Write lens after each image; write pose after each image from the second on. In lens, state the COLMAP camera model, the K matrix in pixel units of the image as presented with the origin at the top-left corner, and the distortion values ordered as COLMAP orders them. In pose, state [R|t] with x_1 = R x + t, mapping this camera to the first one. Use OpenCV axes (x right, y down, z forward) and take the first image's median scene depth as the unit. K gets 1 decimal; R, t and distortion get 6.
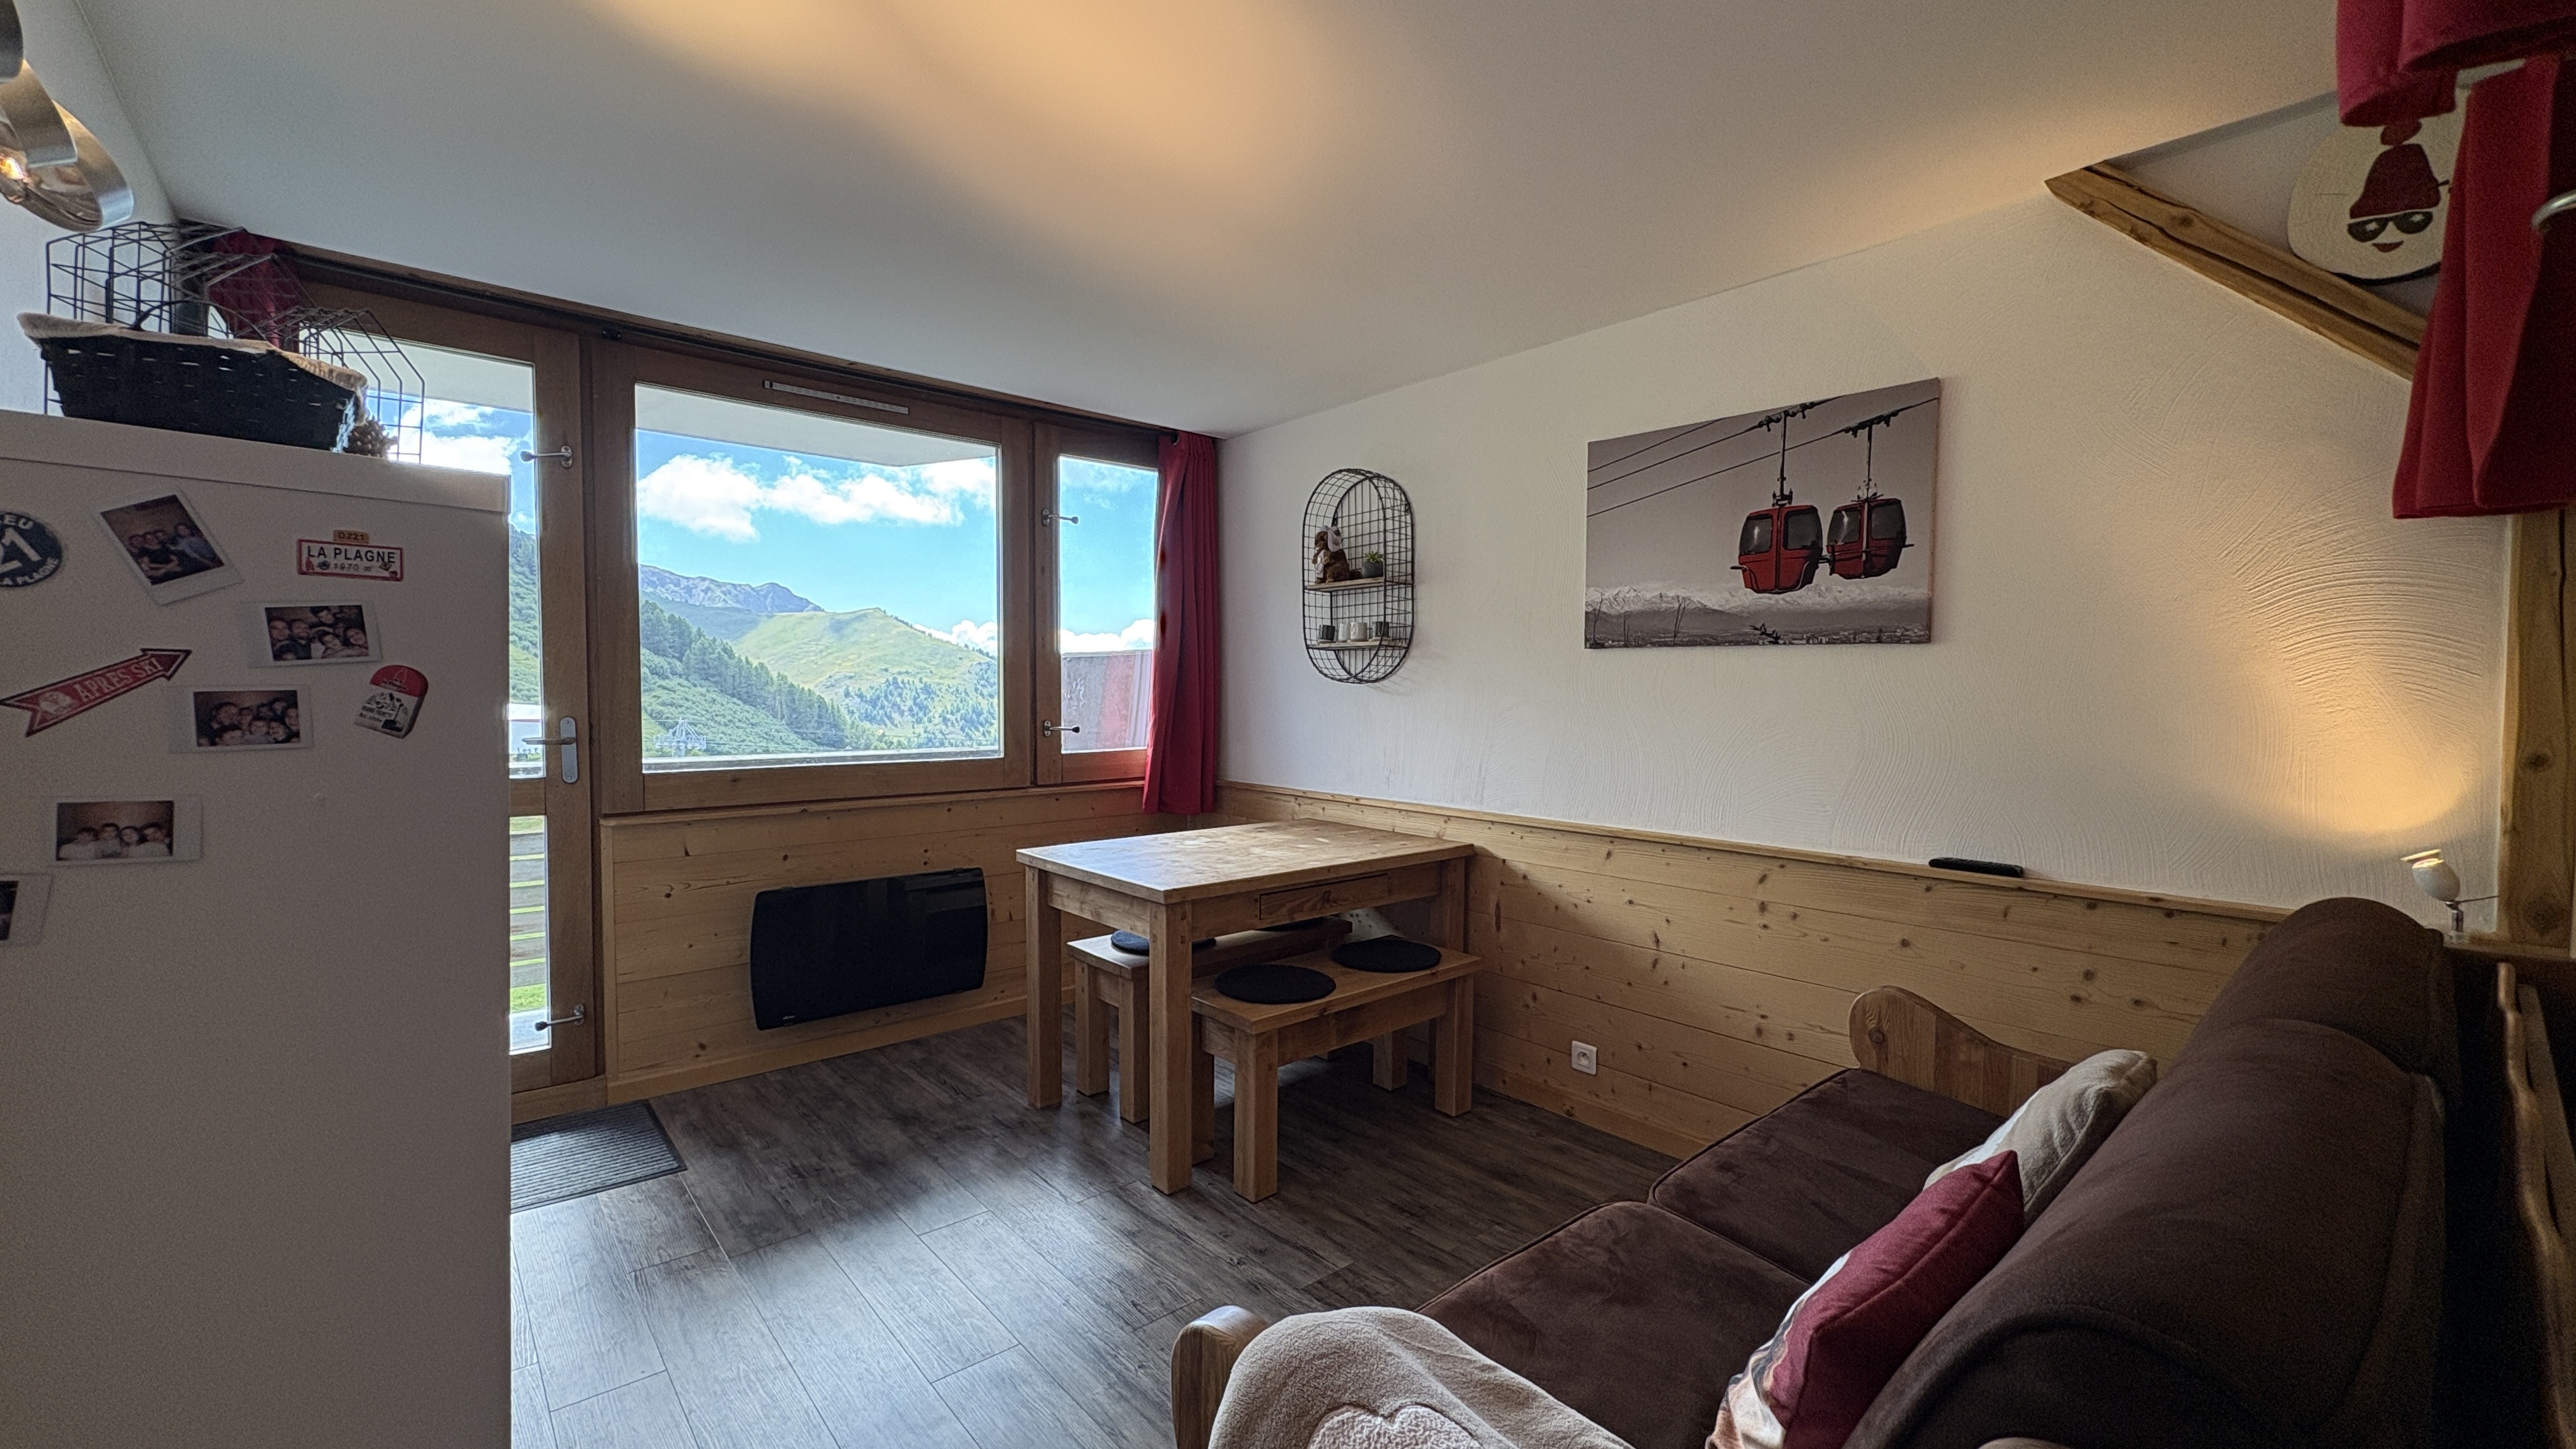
lens RADIAL K [[1020.0, 0, 1288.7], [0, 1020.0, 729.5], [0, 0, 1]] dist [0.000725, 0.000008]
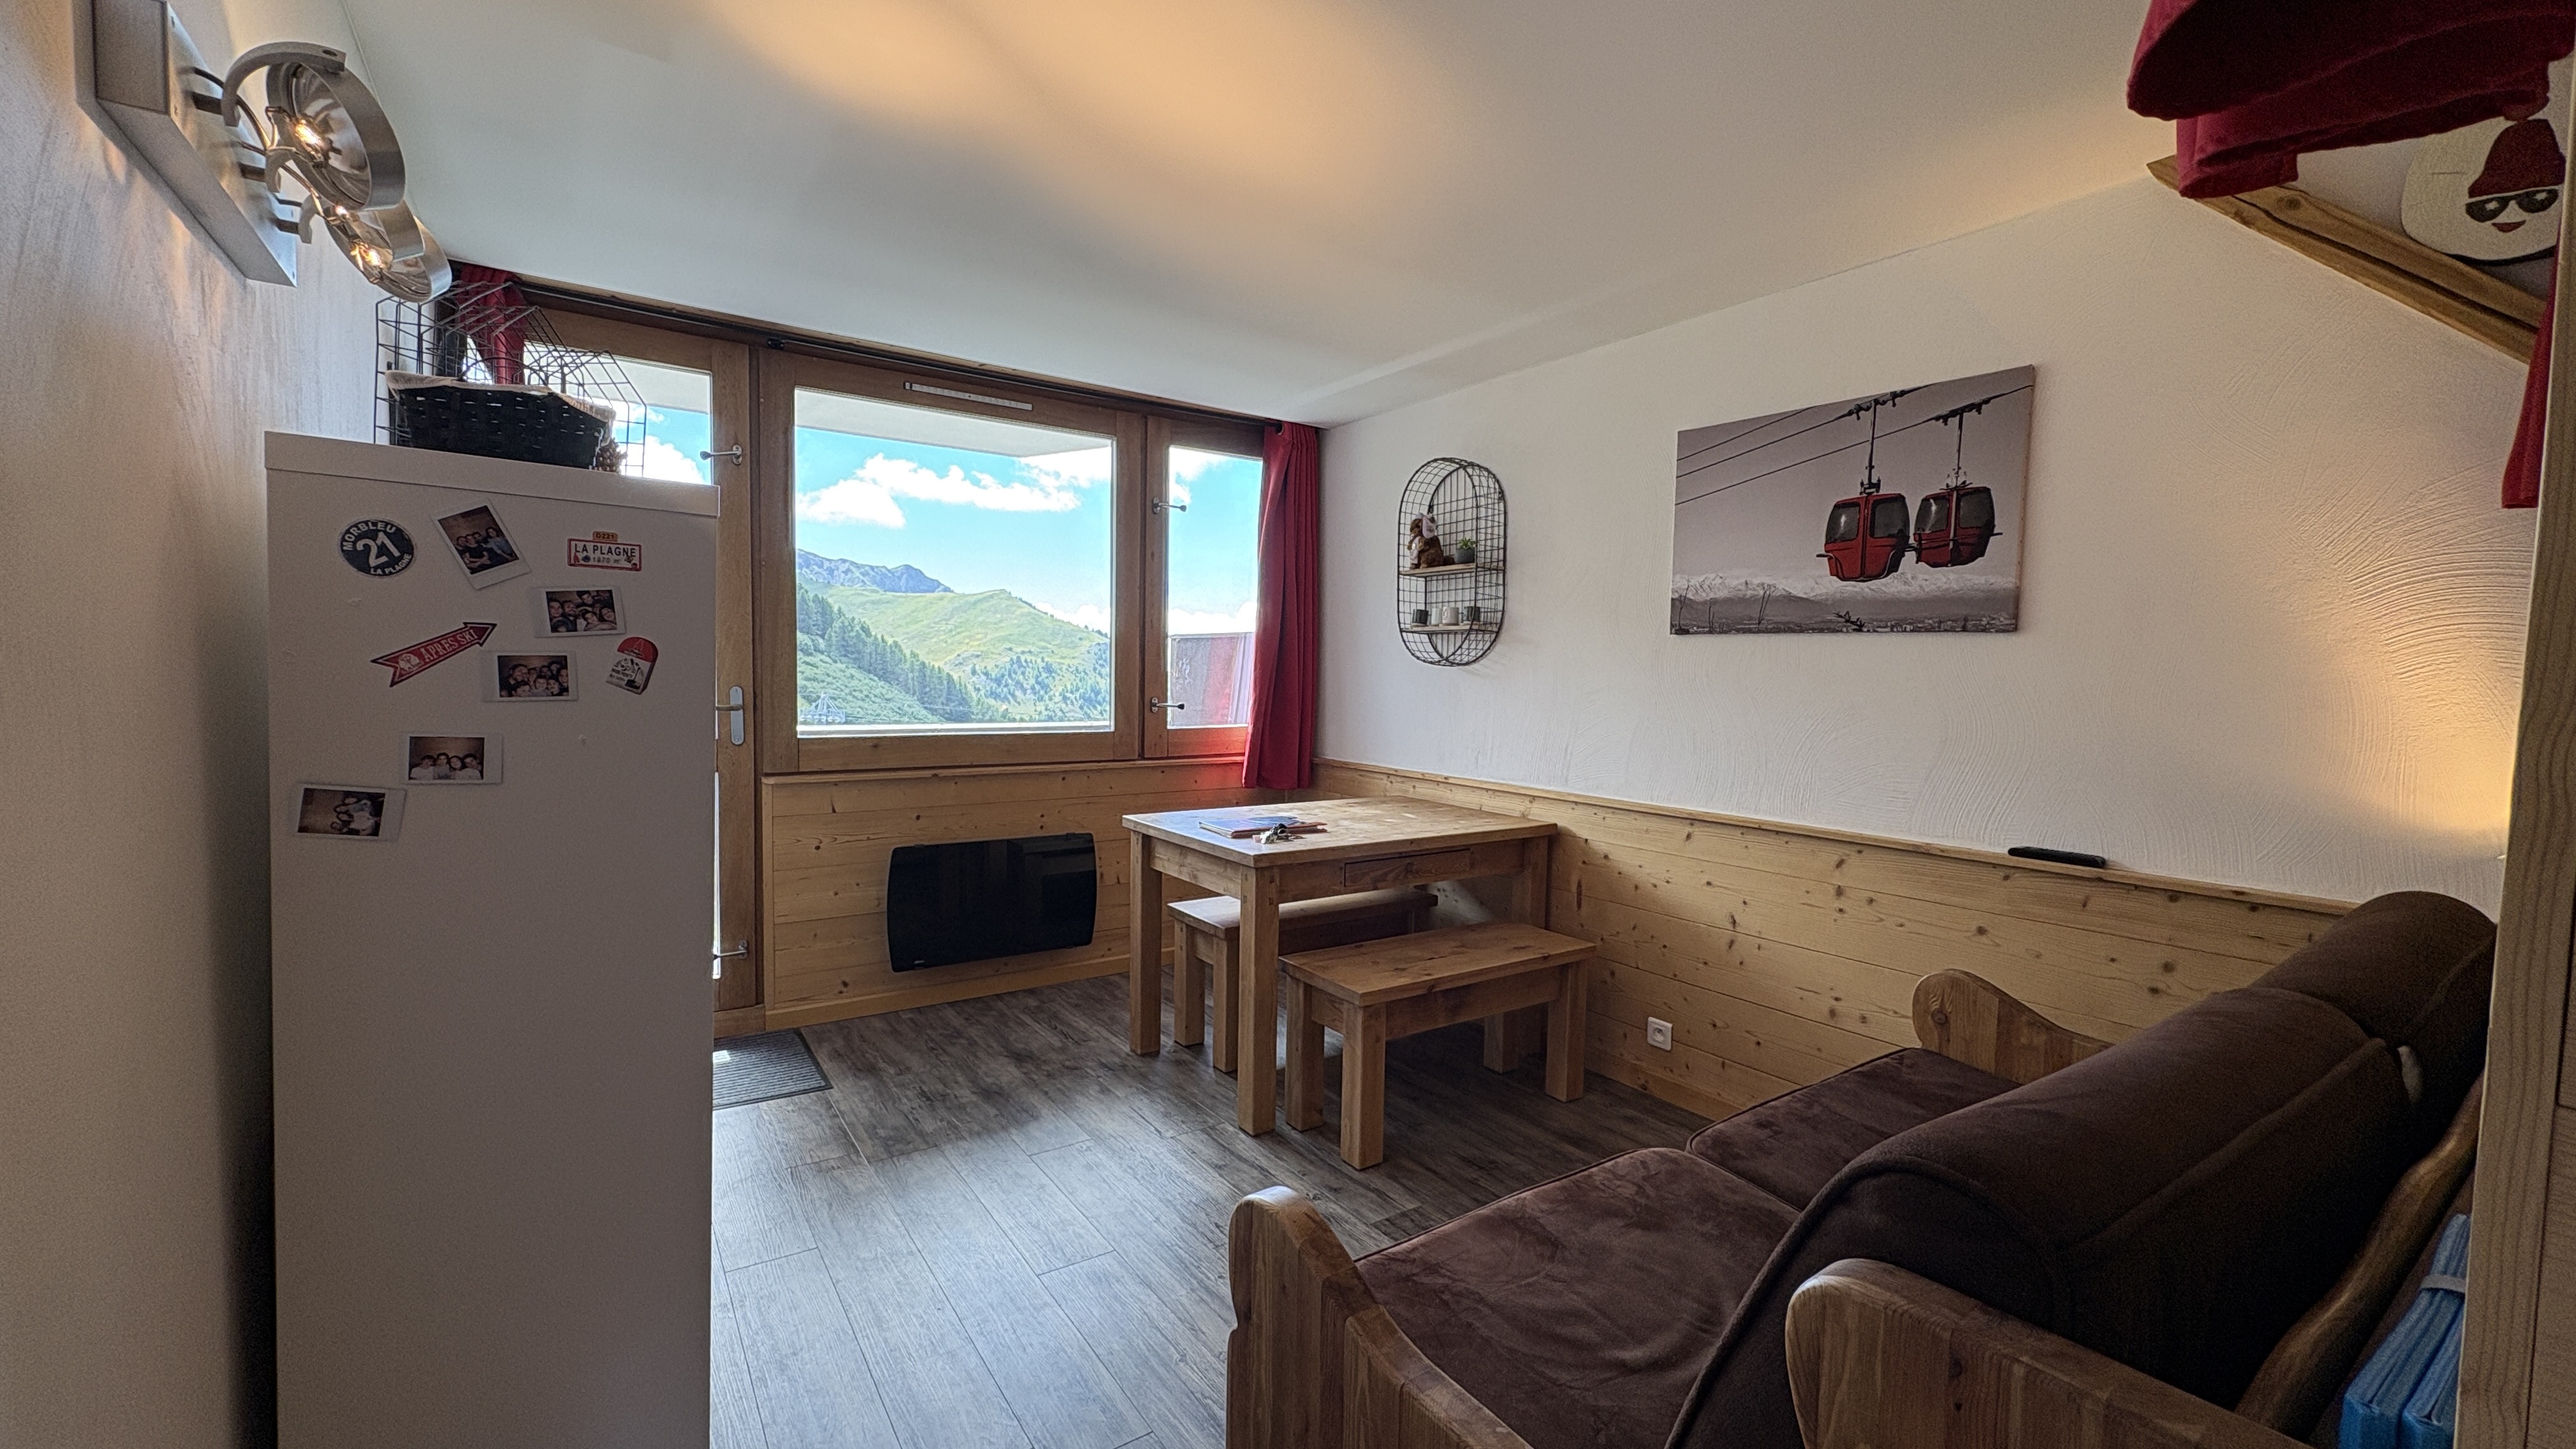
lens RADIAL K [[1020.0, 0, 1288.7], [0, 1020.0, 729.5], [0, 0, 1]] dist [0.000725, 0.000008]
pose [[0.993928, 0.019912, -0.108217, 0.026512], [-0.018136, 0.999685, 0.017366, 0.005364], [0.108529, -0.015298, 0.993976, -0.061855]]
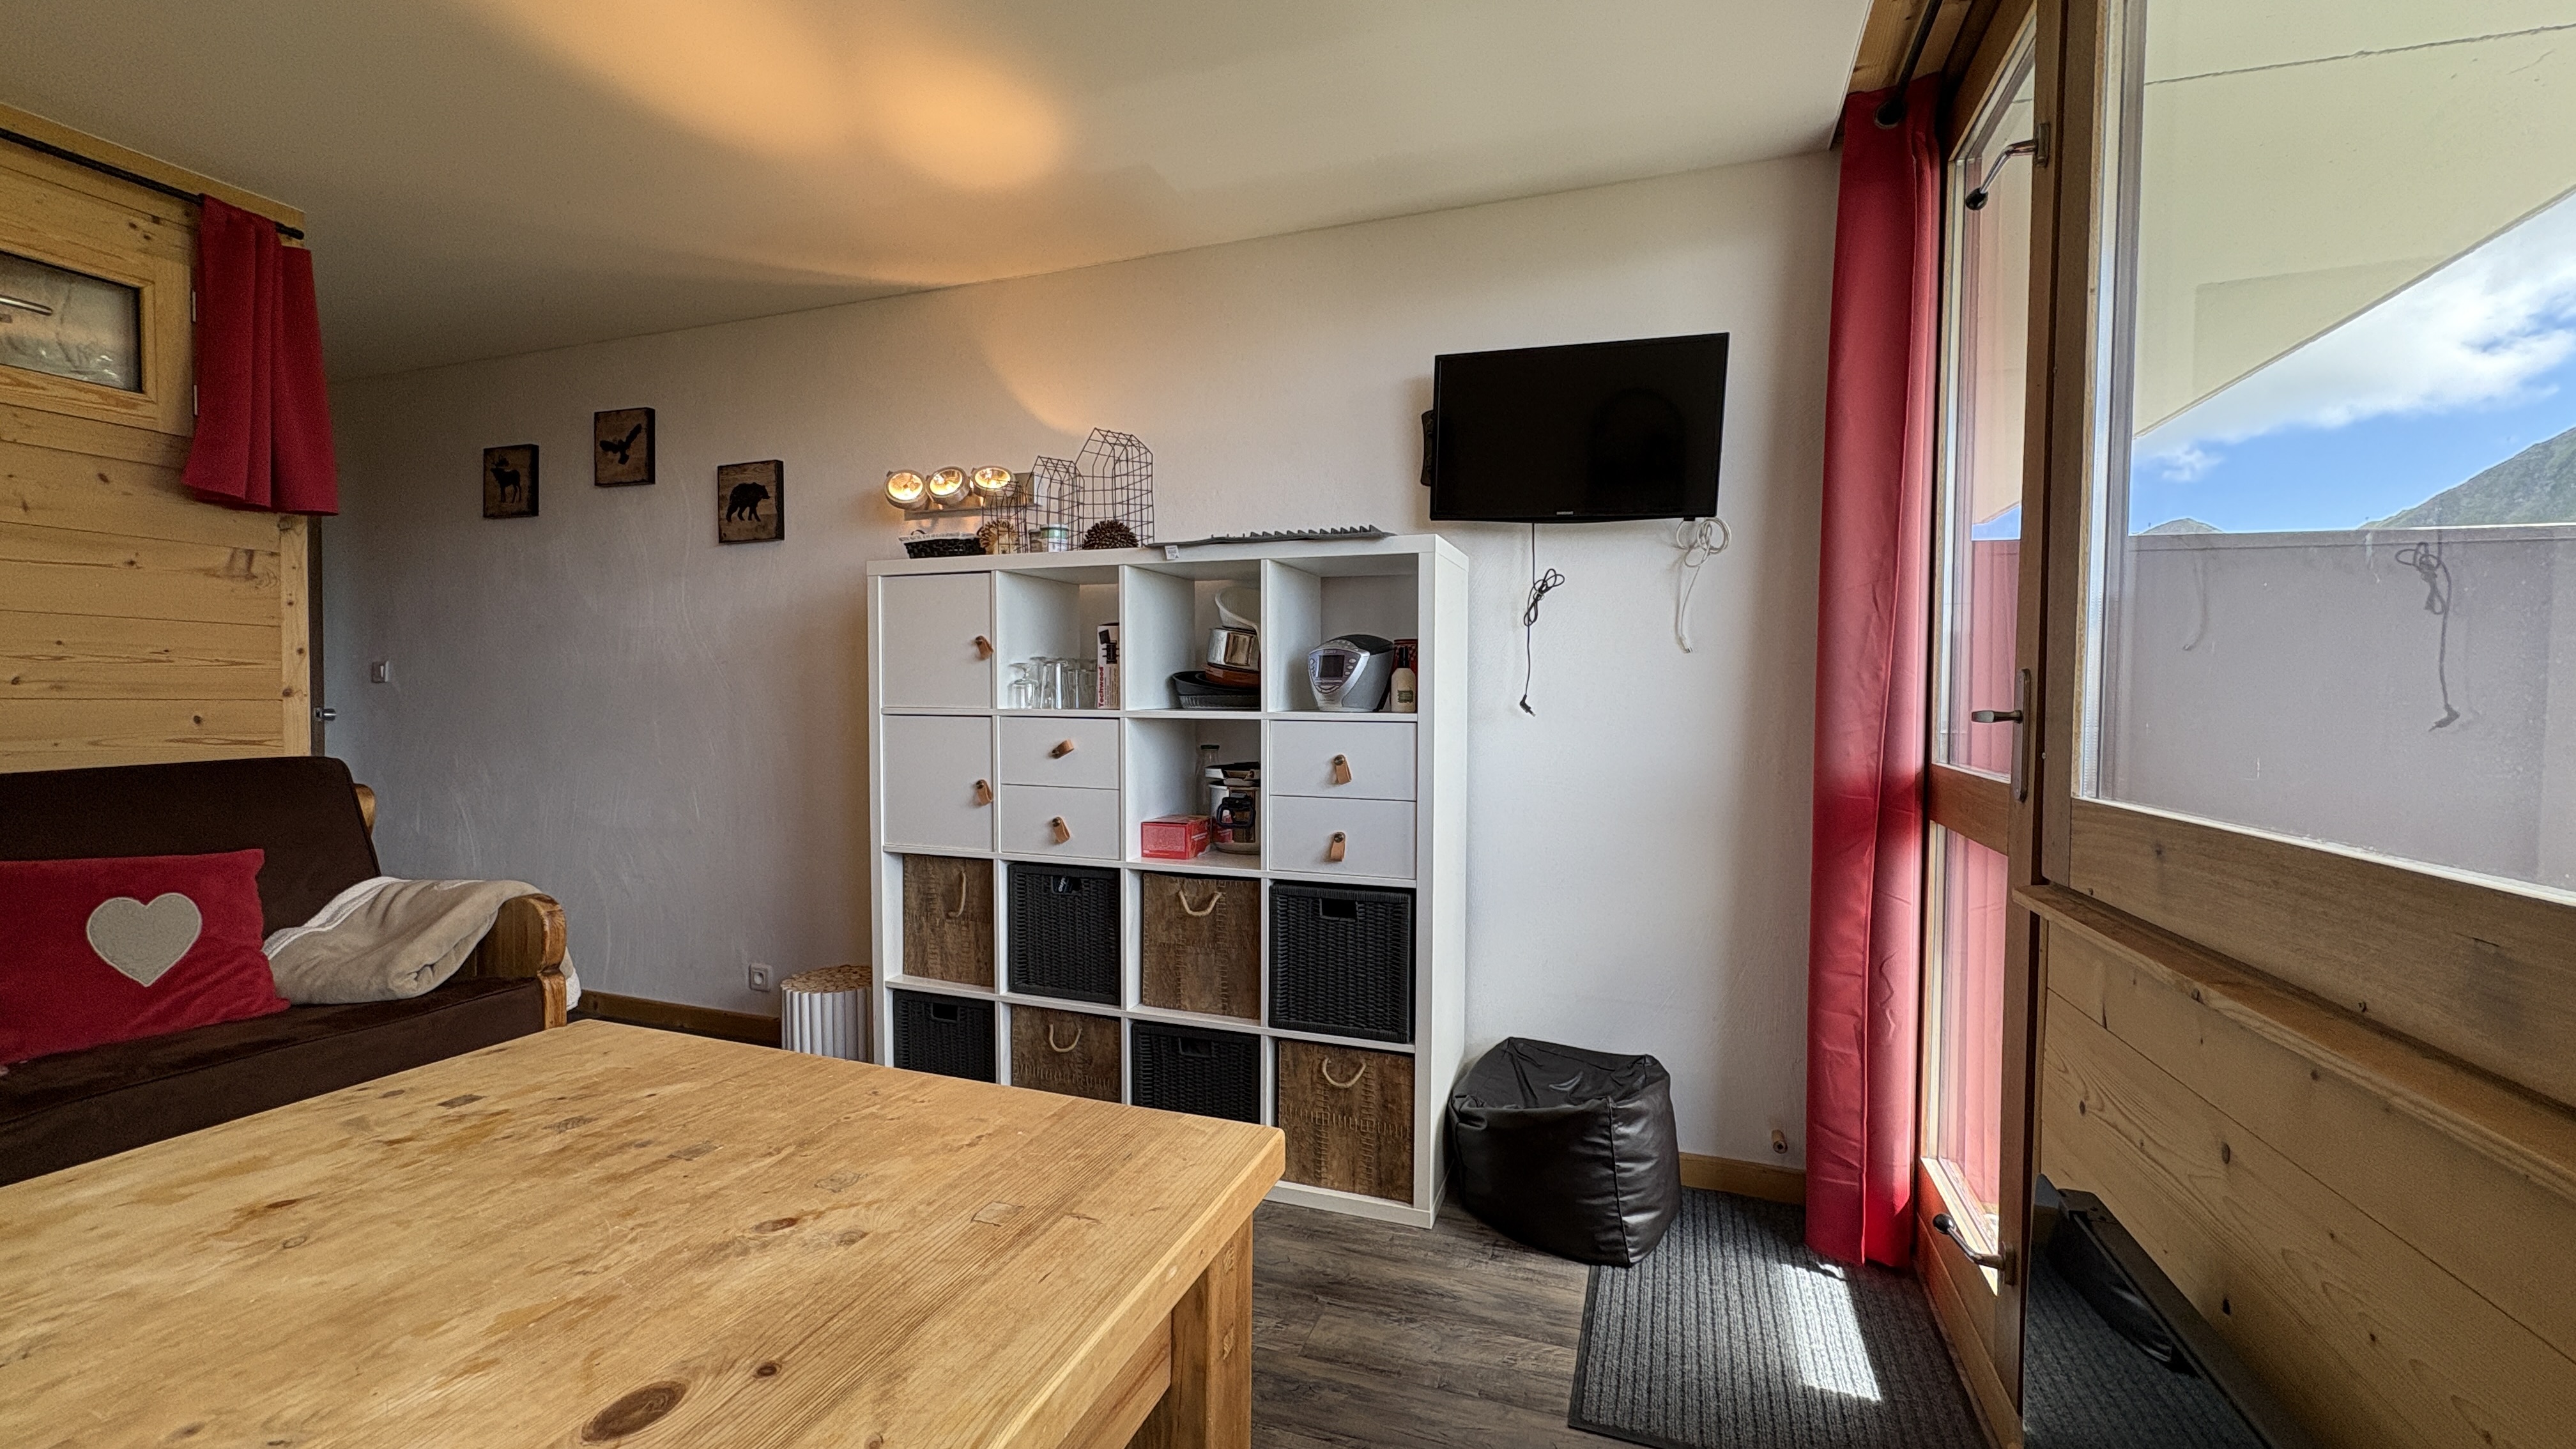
lens RADIAL K [[1020.0, 0, 1288.7], [0, 1020.0, 729.5], [0, 0, 1]] dist [0.000725, 0.000008]
pose [[-0.876271, -0.001580, -0.481817, -0.166630], [-0.032057, 0.997970, 0.055029, 0.001612], [0.480752, 0.063666, -0.874542, 1.405202]]
